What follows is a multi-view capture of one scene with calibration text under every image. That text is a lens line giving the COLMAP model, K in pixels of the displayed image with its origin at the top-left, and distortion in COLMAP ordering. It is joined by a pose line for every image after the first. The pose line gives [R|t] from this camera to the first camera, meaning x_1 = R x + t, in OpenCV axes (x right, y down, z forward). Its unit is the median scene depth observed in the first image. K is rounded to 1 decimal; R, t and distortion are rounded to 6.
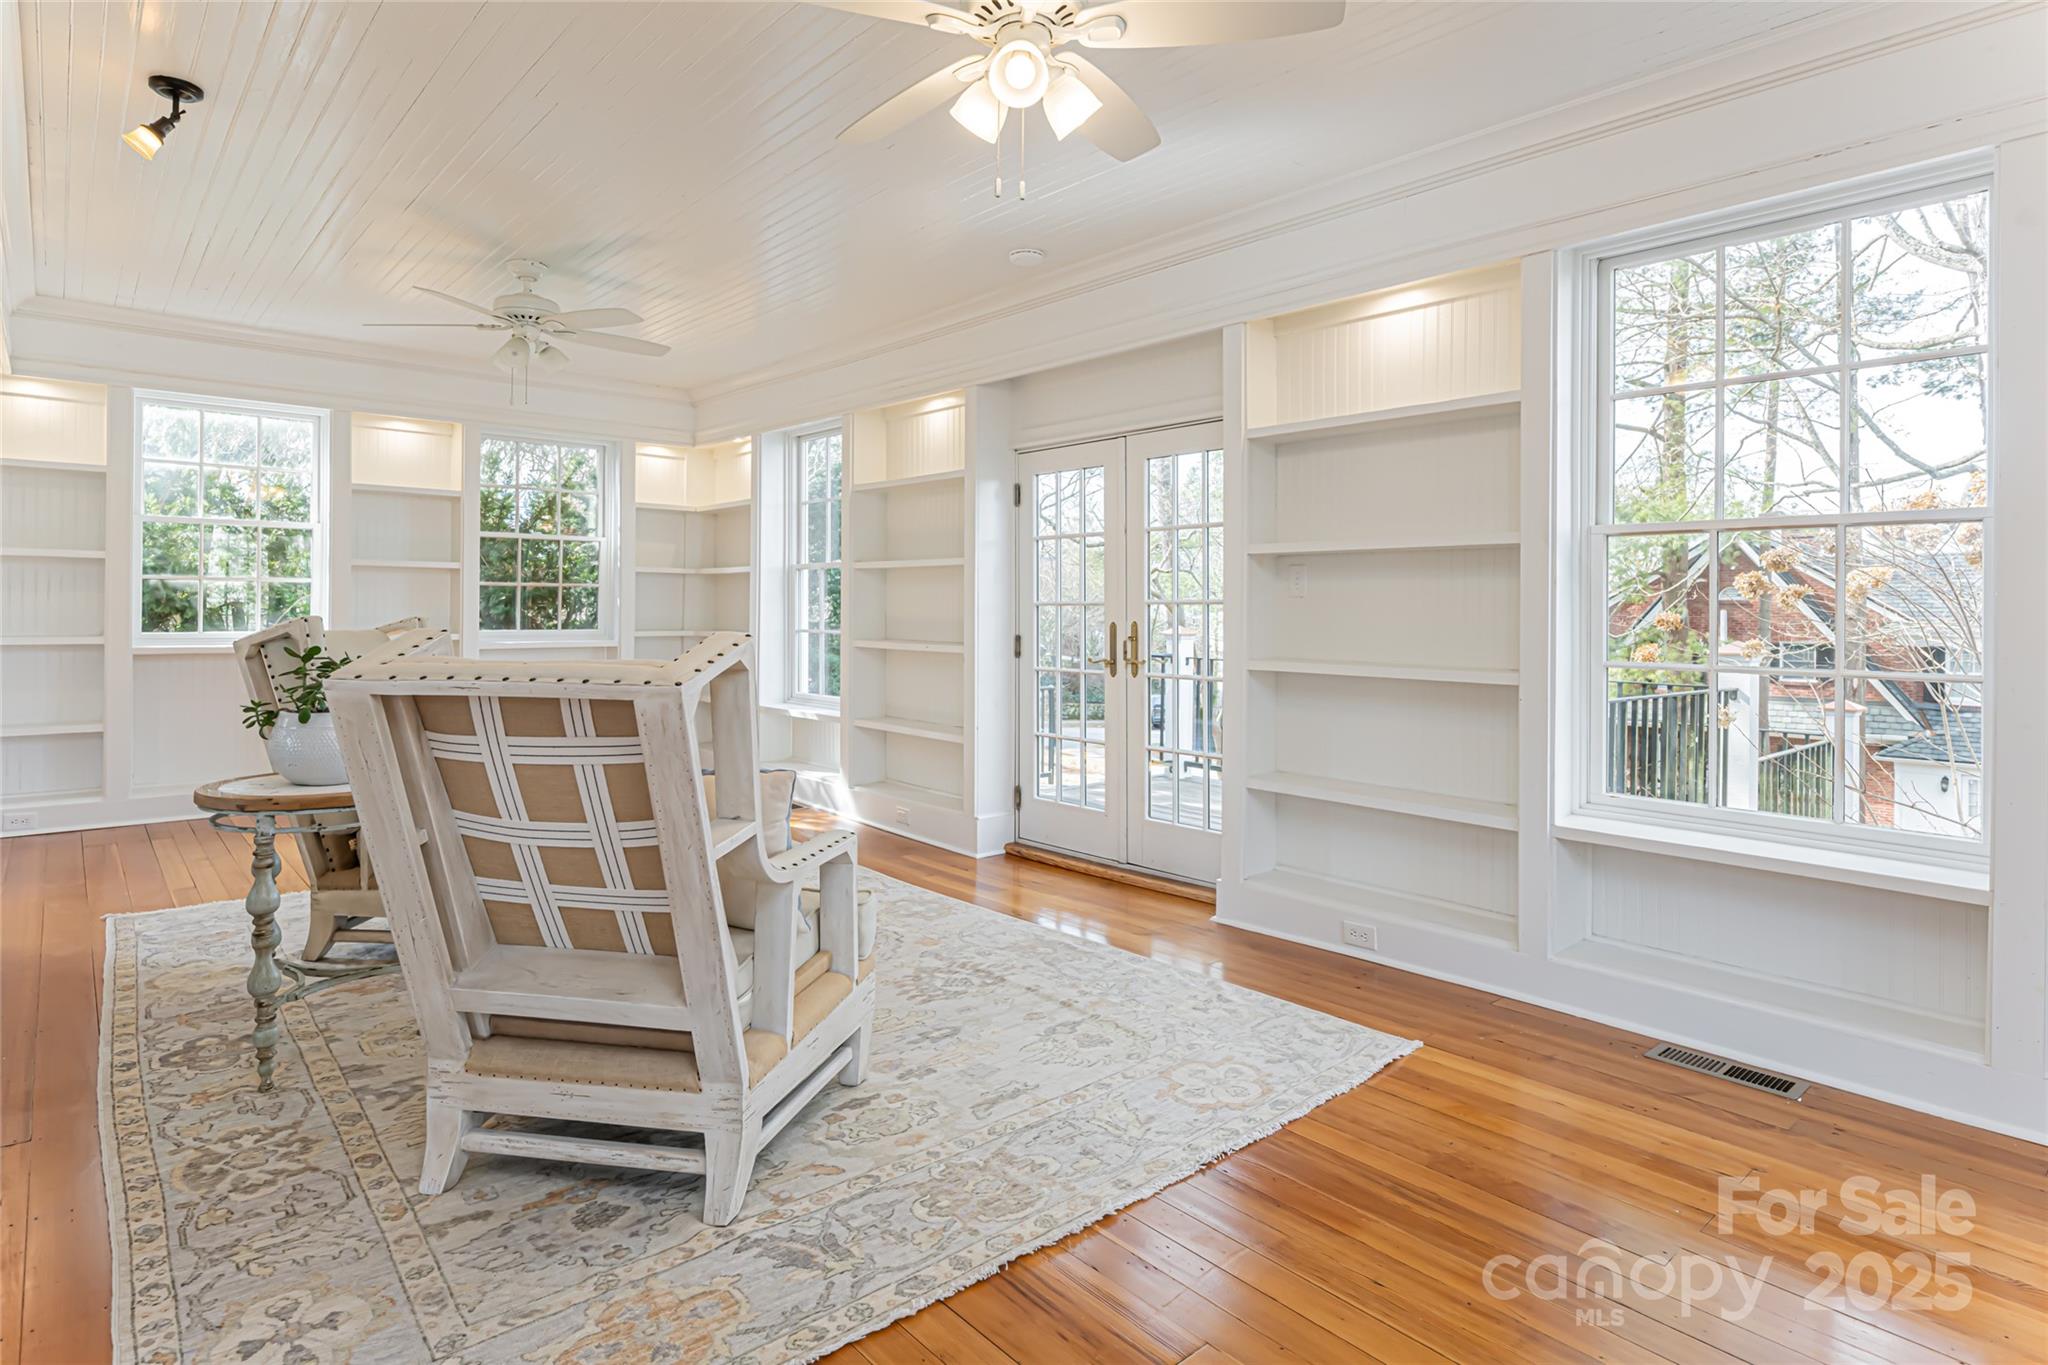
lens RADIAL K [[1093.1, 0, 988.8], [0, 1093.1, 615.4], [0, 0, 1]] dist [0.001558, -0.000972]
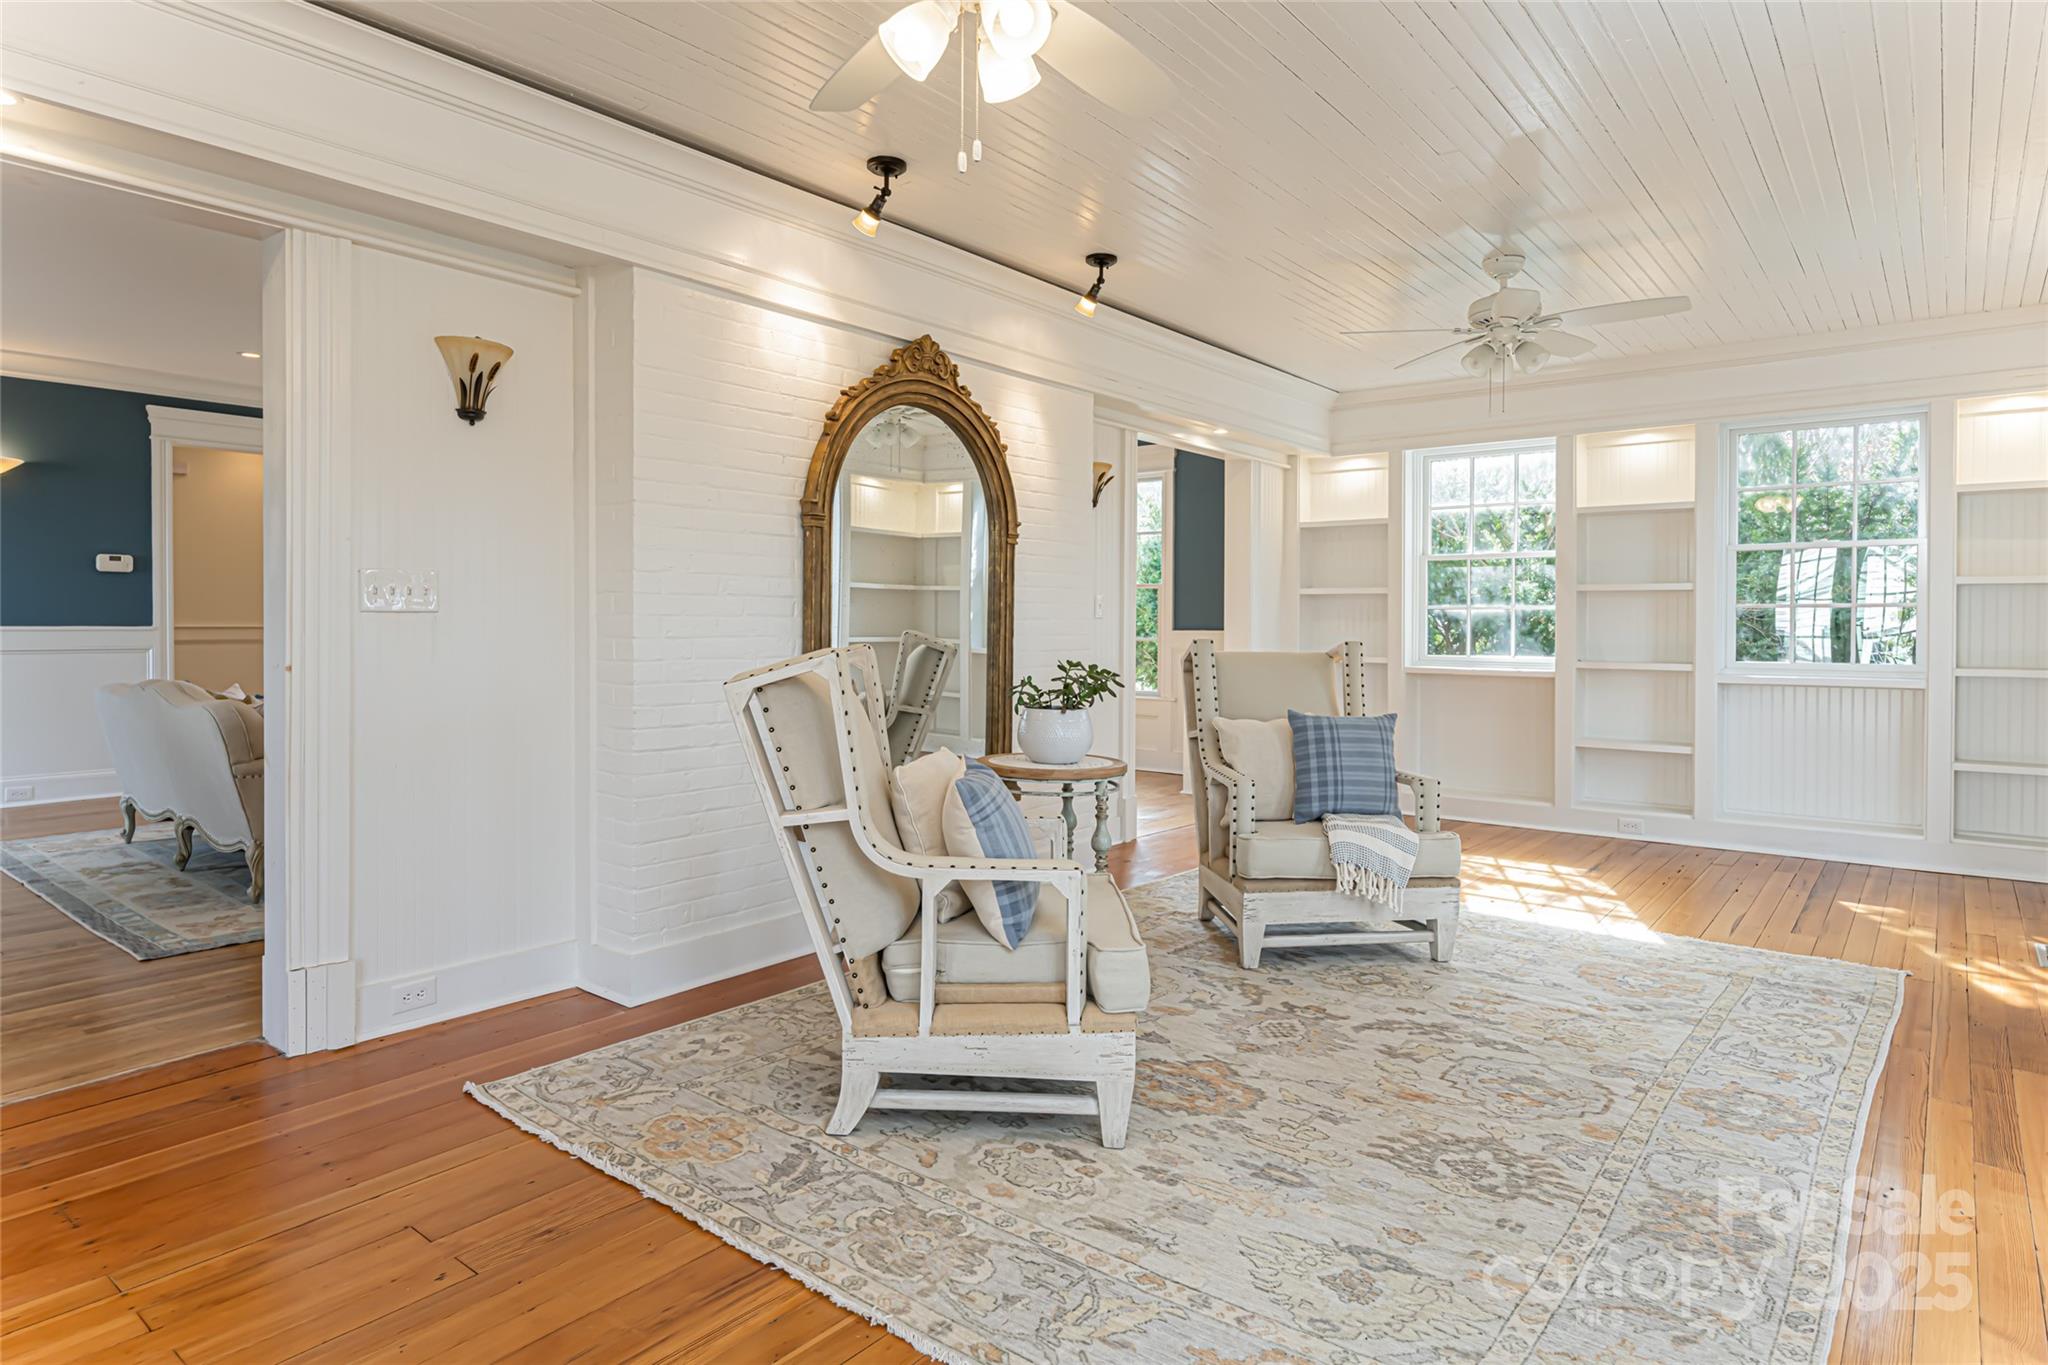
lens RADIAL K [[1154.7, 0, 1013.3], [0, 1154.7, 640.5], [0, 0, 1]] dist [0.002635, 0.000505]
pose [[0.181119, 0.003644, -0.983454, 0.822803], [-0.010040, 0.999948, 0.001856, 0.004548], [0.983410, 0.009538, 0.181146, 0.751659]]
